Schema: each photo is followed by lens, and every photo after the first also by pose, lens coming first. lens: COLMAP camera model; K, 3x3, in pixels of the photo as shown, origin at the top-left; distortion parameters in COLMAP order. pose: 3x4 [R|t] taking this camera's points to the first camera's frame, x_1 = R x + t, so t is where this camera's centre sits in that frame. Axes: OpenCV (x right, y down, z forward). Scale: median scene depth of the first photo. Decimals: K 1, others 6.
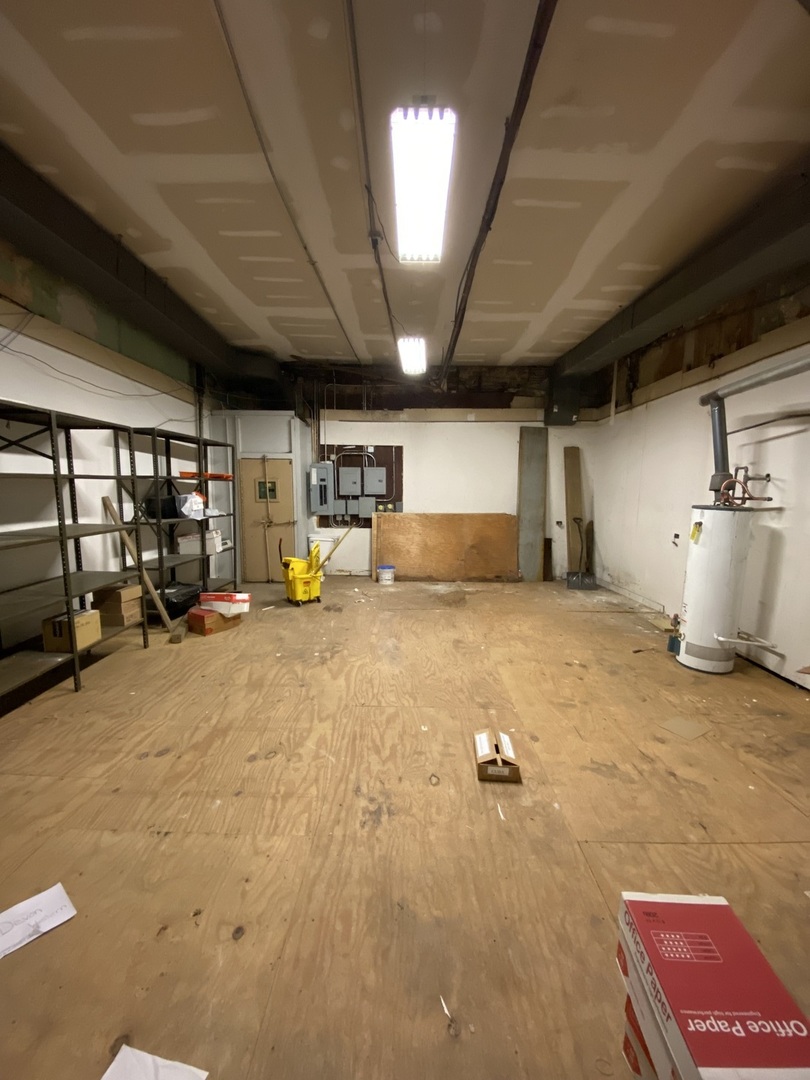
lens RADIAL K [[430.5, 0, 406.3], [0, 430.5, 541.9], [0, 0, 1]] dist [0.040585, -0.036636]
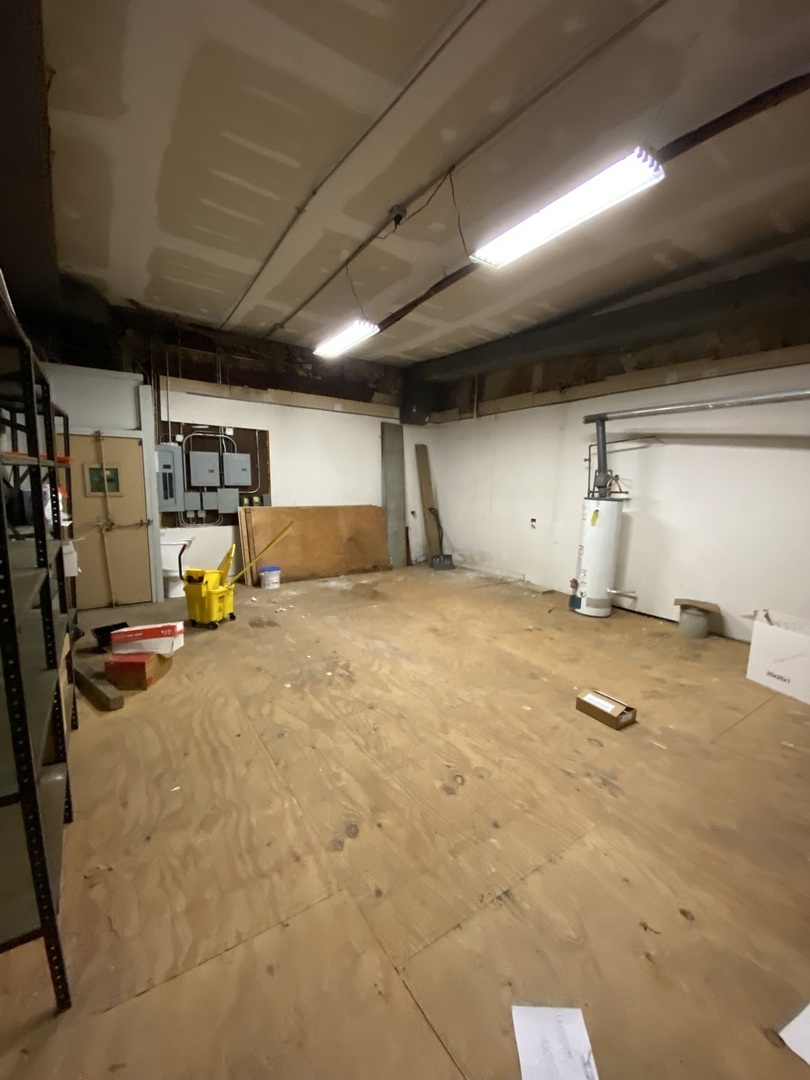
lens RADIAL K [[430.5, 0, 406.3], [0, 430.5, 541.9], [0, 0, 1]] dist [0.040585, -0.036636]
pose [[0.819037, -0.070266, 0.569421, -0.453070], [0.055220, 0.997519, 0.043665, -0.027846], [-0.571076, -0.004320, 0.820886, 0.160775]]
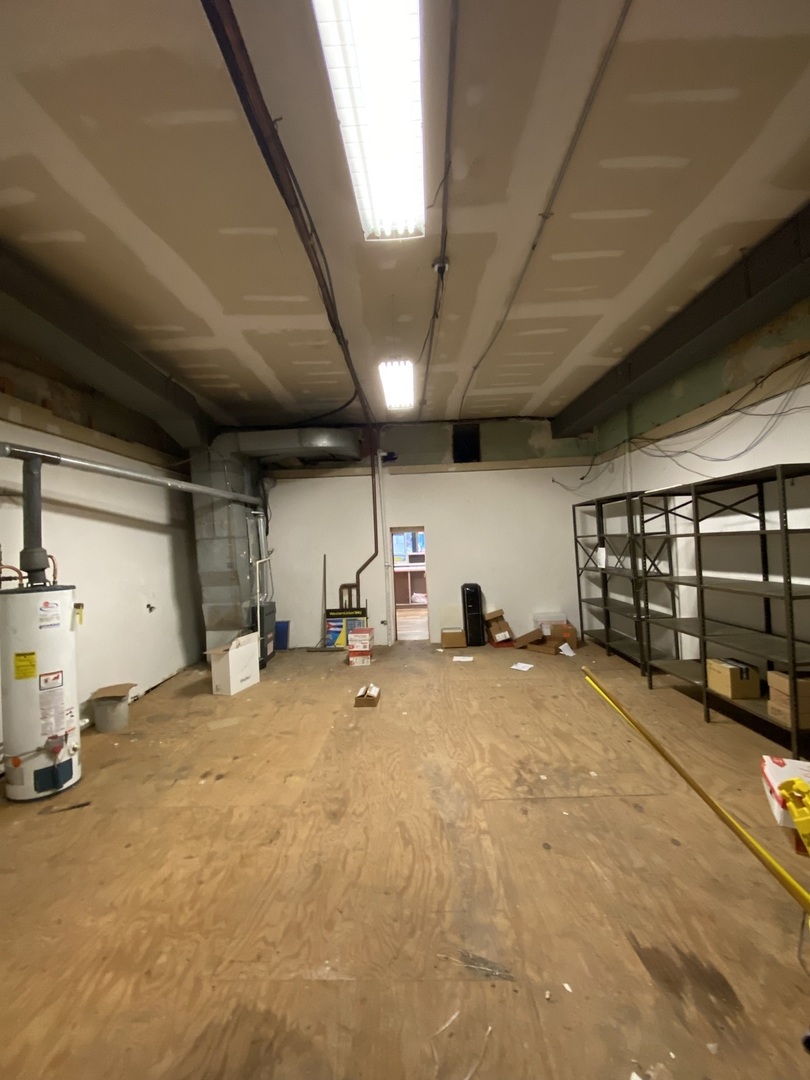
lens RADIAL K [[436.0, 0, 404.8], [0, 436.0, 534.1], [0, 0, 1]] dist [0.013671, -0.017342]
pose [[-0.999532, 0.029453, 0.008238, 0.006802], [0.030155, 0.994043, 0.104737, -0.189560], [-0.005104, 0.104937, -0.994466, 1.374884]]
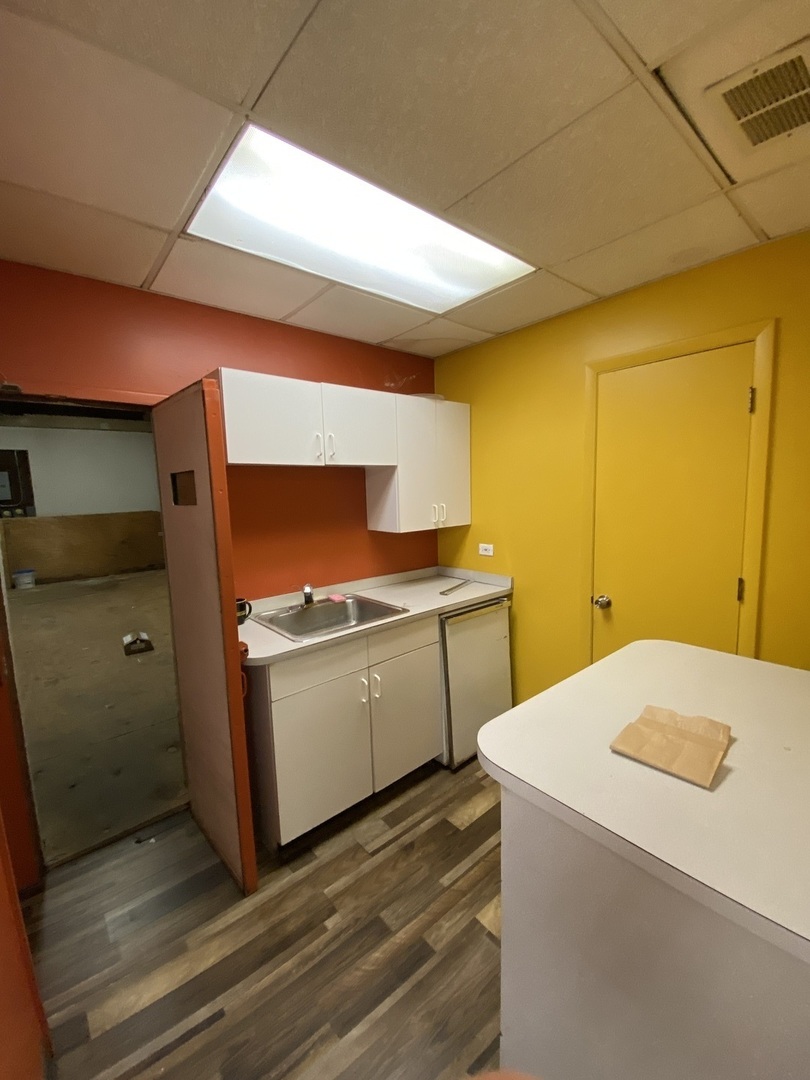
lens RADIAL K [[430.5, 0, 406.3], [0, 430.5, 541.9], [0, 0, 1]] dist [0.040585, -0.036636]
pose [[0.755129, -0.112965, 0.645770, -0.028125], [0.113713, 0.992680, 0.040680, 0.072531], [-0.645639, 0.042714, 0.762447, -0.504576]]
